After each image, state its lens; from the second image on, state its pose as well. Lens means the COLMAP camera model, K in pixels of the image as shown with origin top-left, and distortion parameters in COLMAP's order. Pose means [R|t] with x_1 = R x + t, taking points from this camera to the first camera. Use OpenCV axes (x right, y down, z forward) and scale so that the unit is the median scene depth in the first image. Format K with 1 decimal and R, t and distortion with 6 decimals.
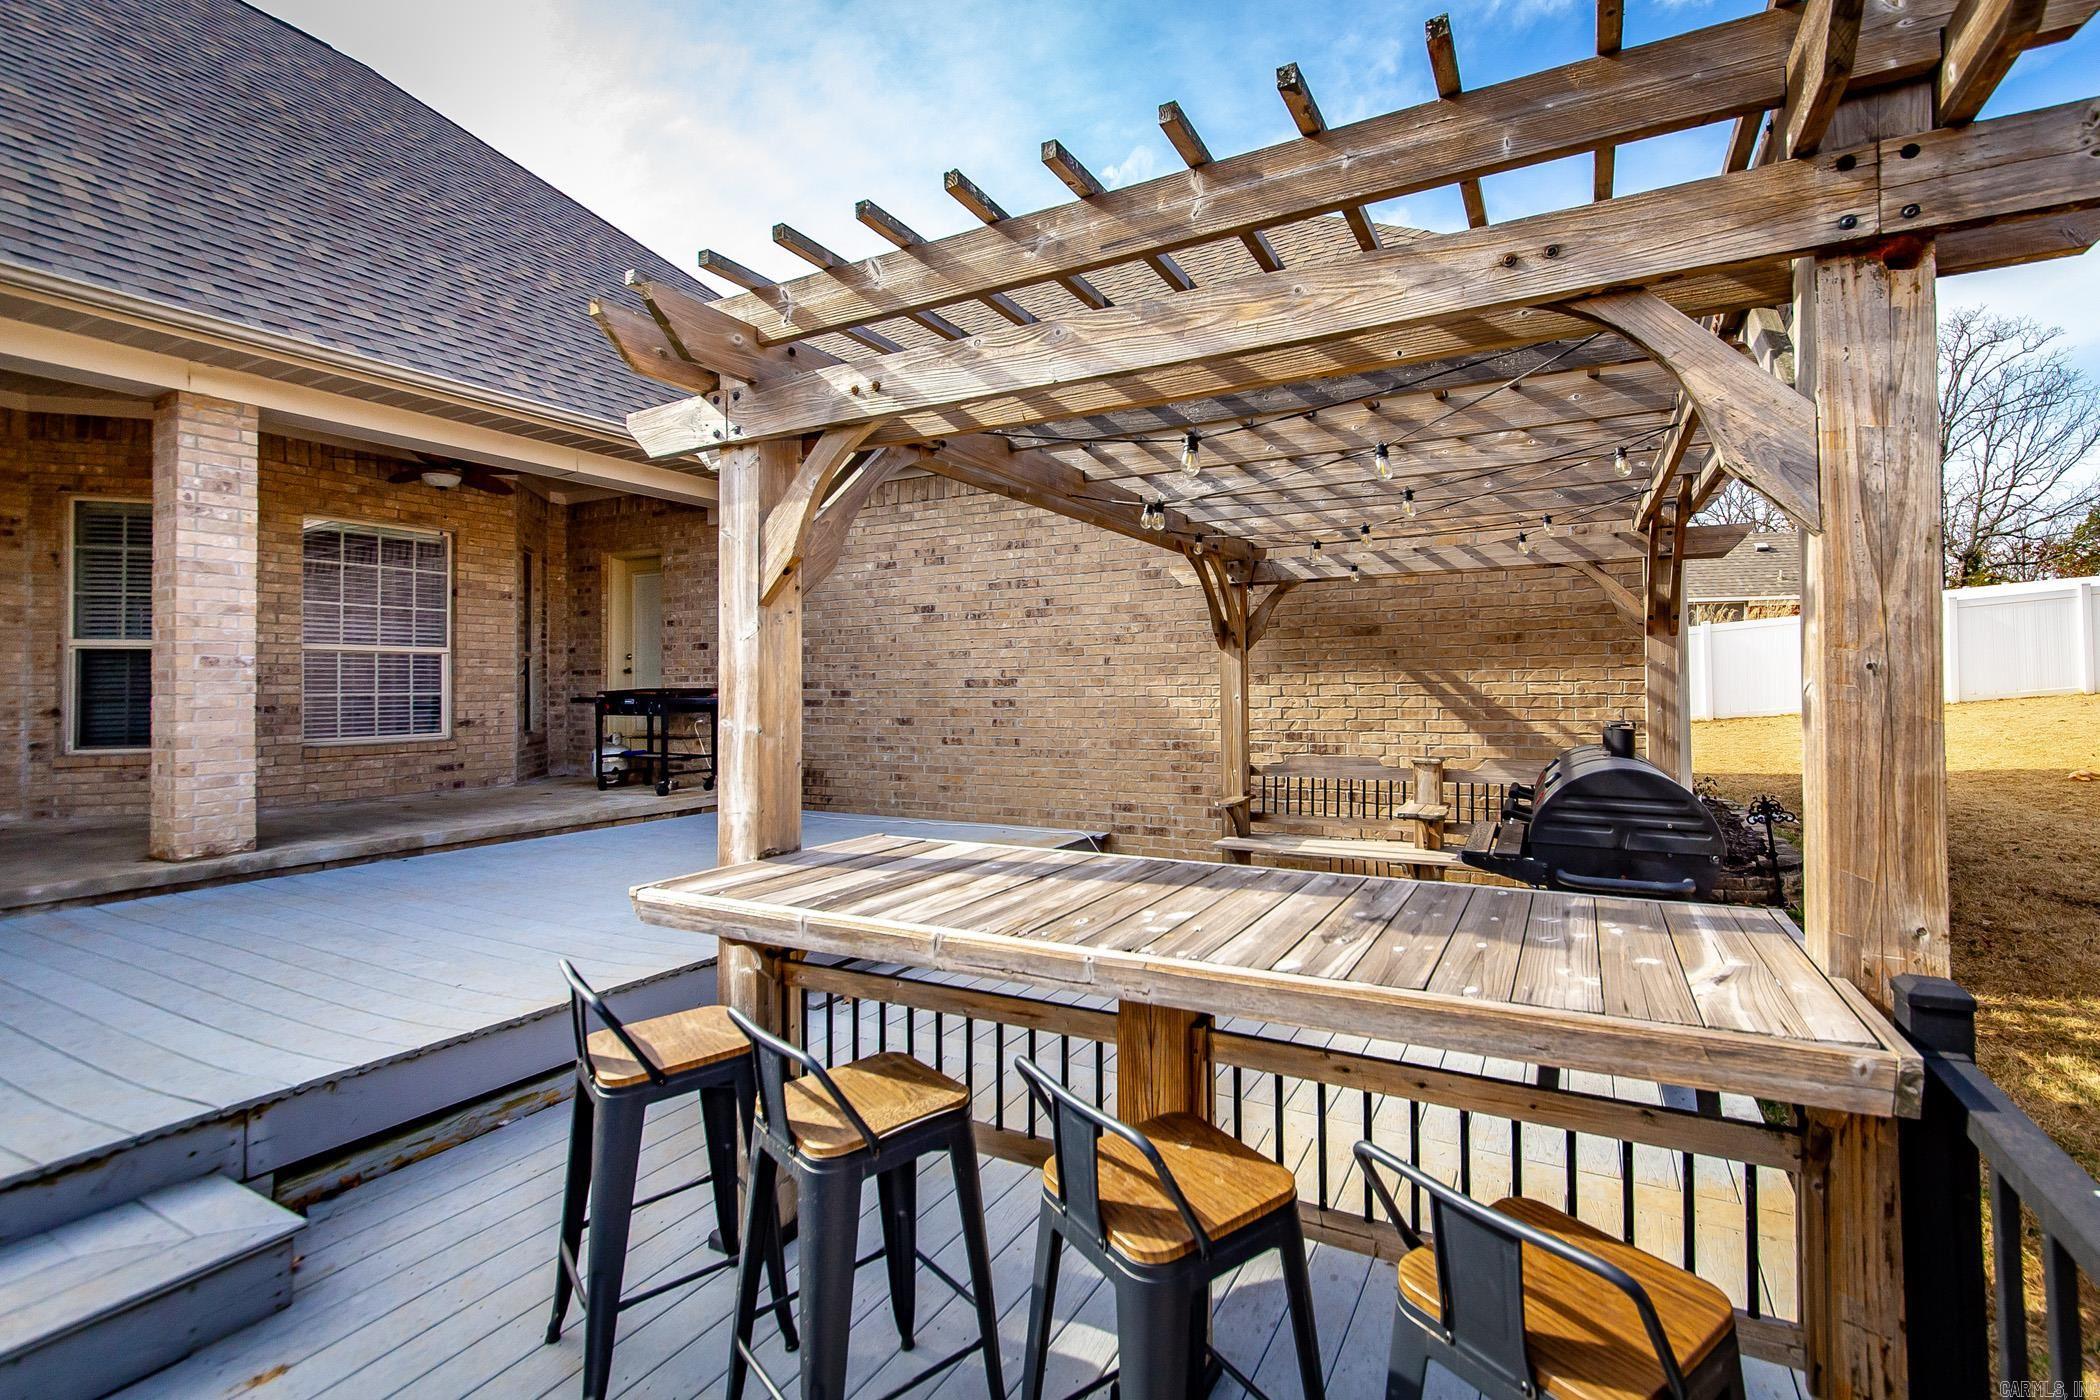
lens RADIAL K [[880.0, 0, 1151.8], [0, 880.0, 680.4], [0, 0, 1]] dist [0.000497, -0.001337]
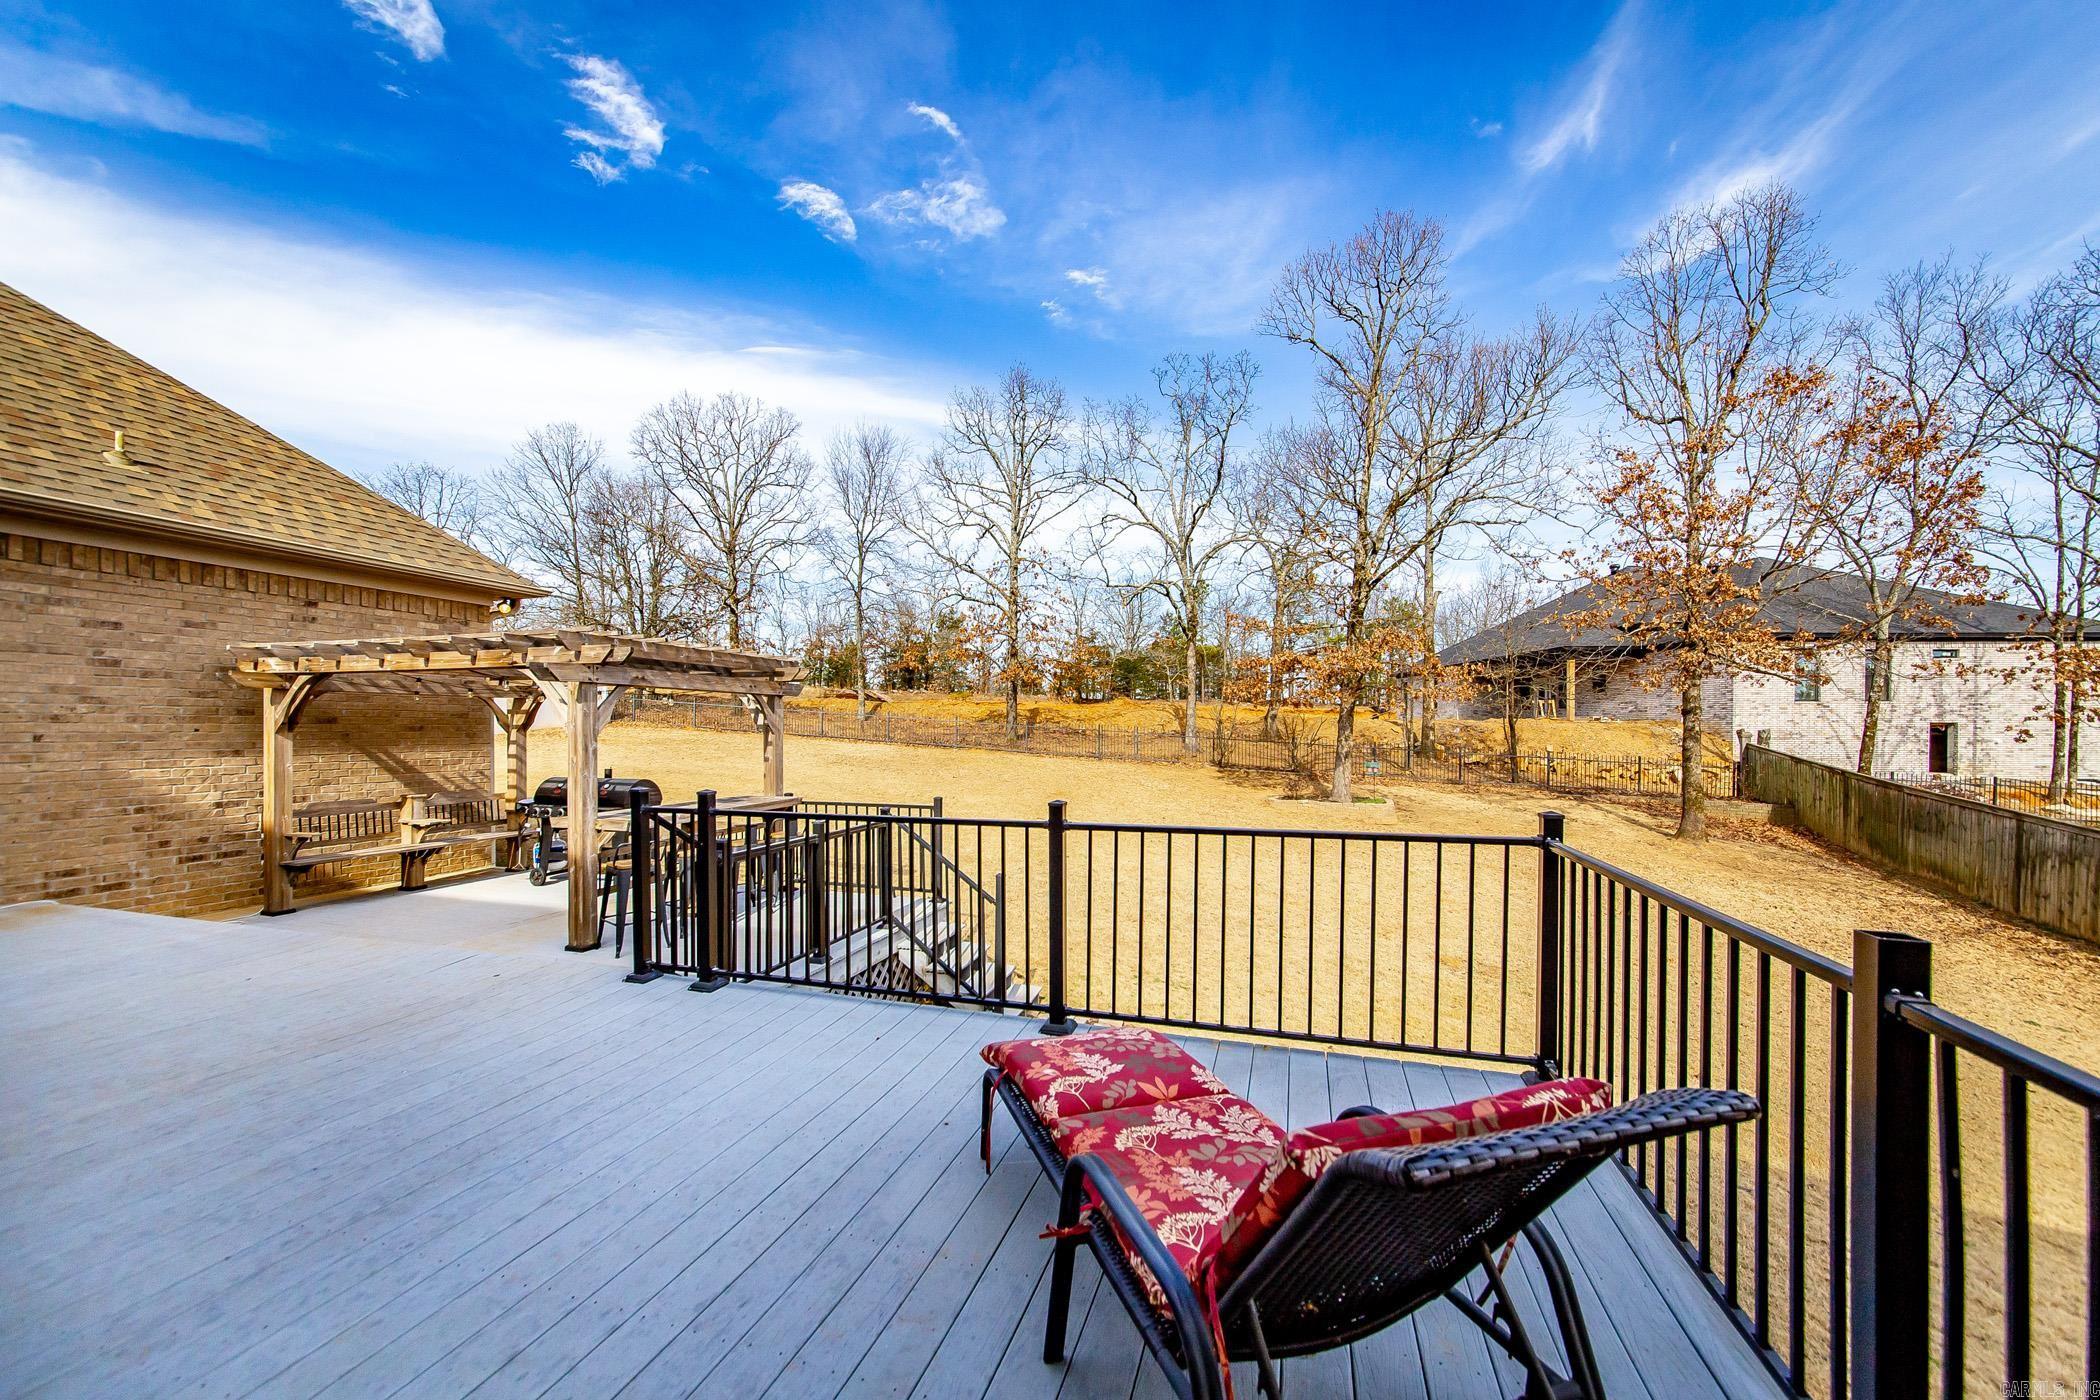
lens RADIAL K [[785.1, 0, 1037.0], [0, 785.1, 733.6], [0, 0, 1]] dist [-0.001398, 0.002474]
pose [[-0.128614, 0.003717, 0.991688, -1.111944], [-0.006640, 0.999967, -0.004609, -0.030397], [-0.991672, -0.007178, -0.128585, -0.060431]]
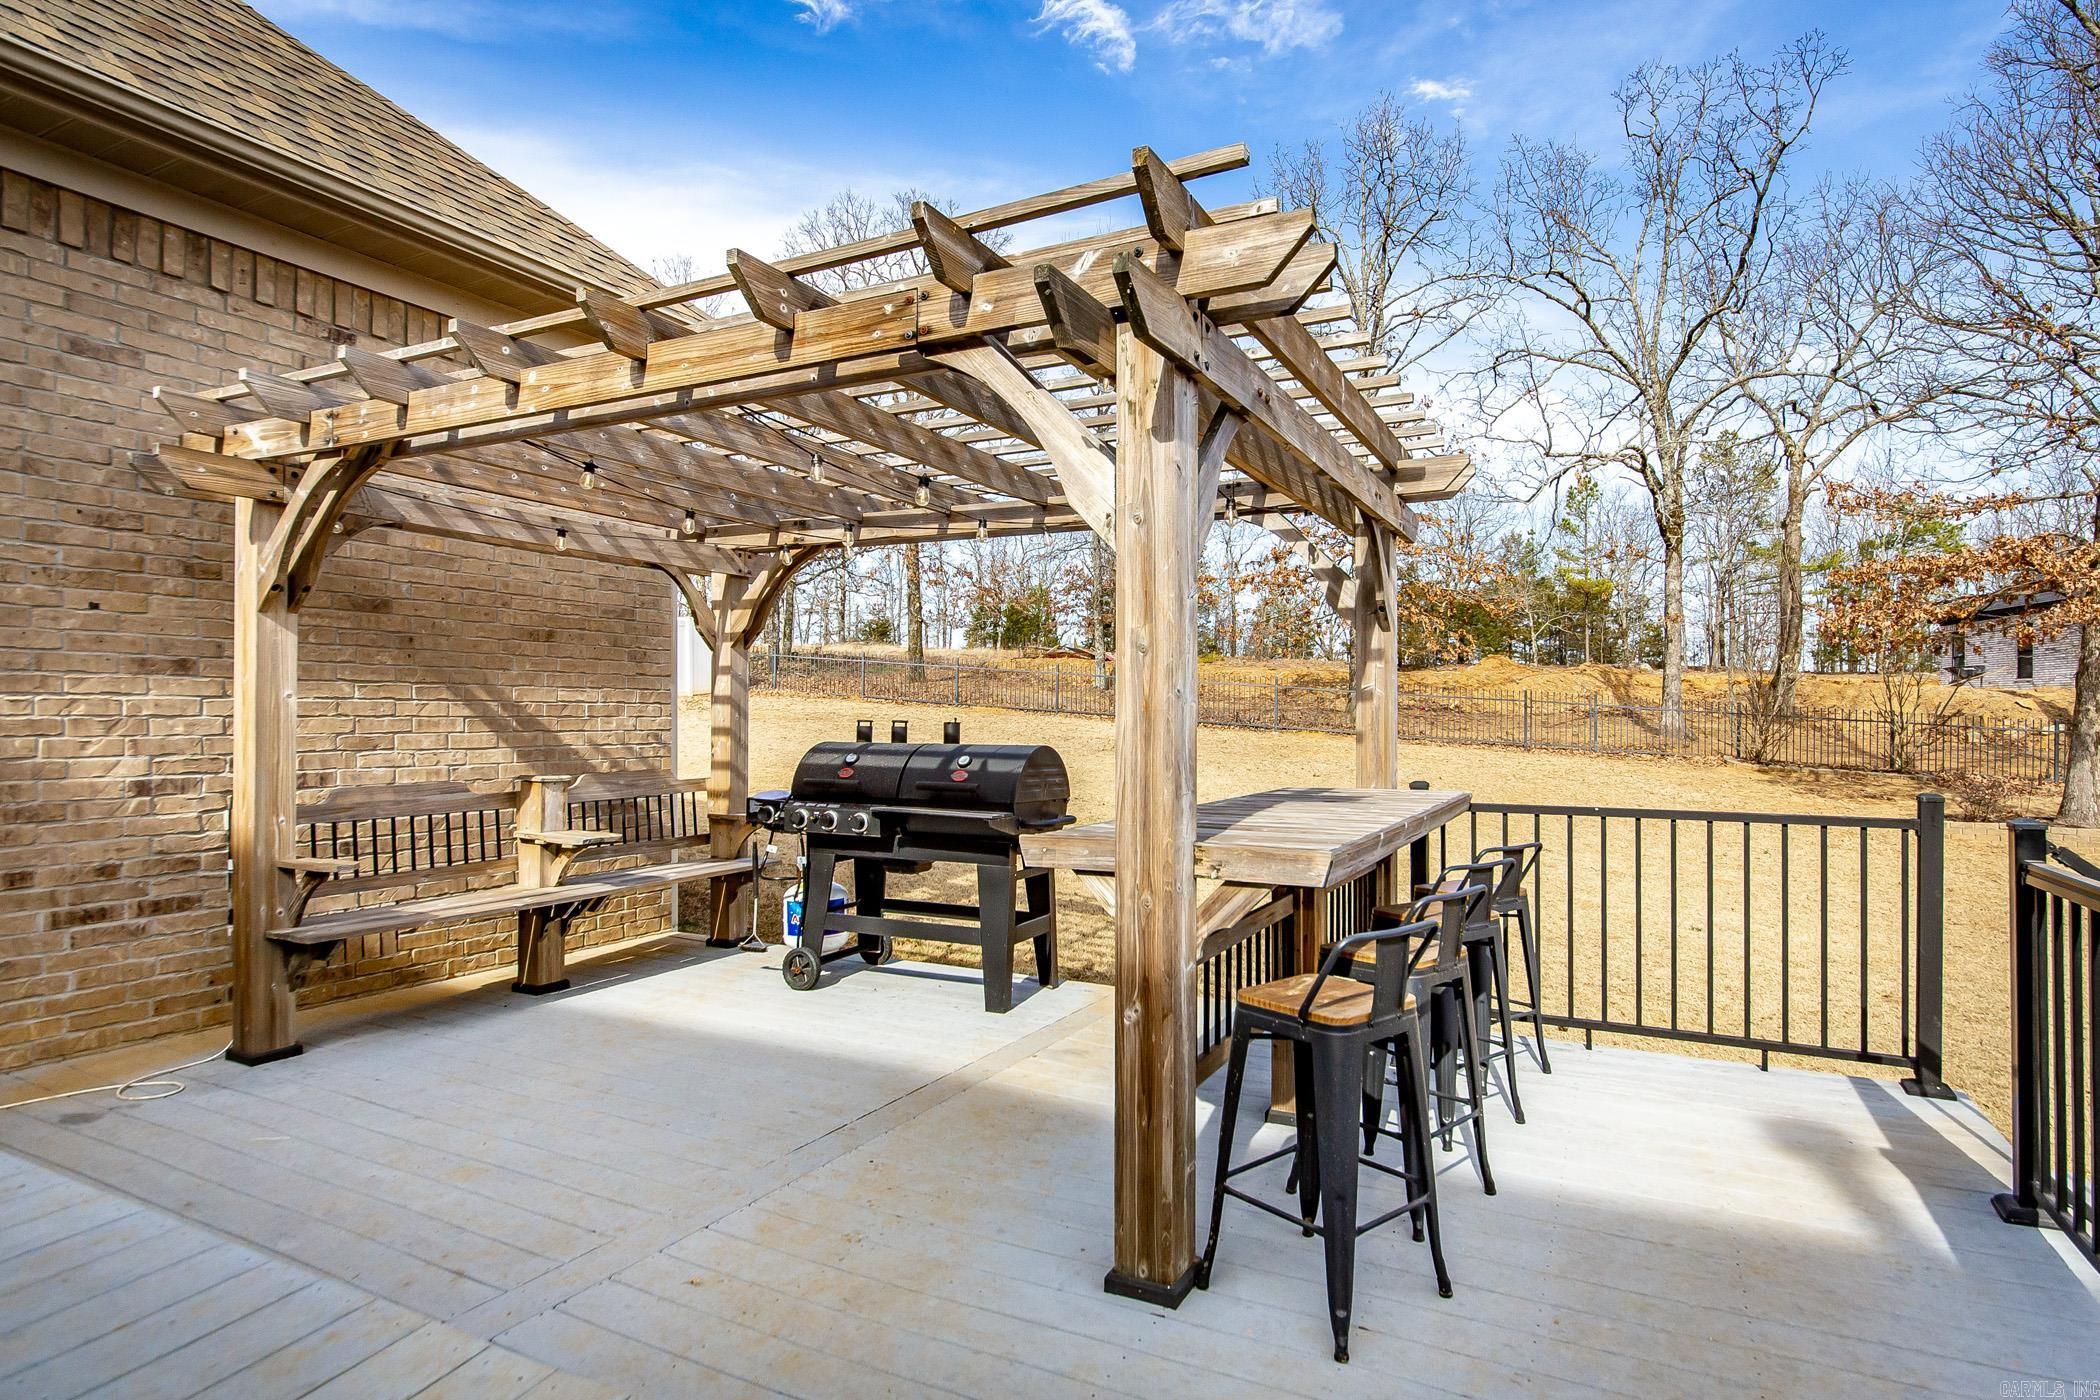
lens RADIAL K [[1093.7, 0, 1097.1], [0, 1093.7, 719.4], [0, 0, 1]] dist [0.002010, -0.005372]
pose [[0.013626, 0.009173, 0.999865, -0.518505], [-0.010912, 0.999900, -0.009025, 0.029908], [-0.999848, -0.010787, 0.013725, 0.356249]]
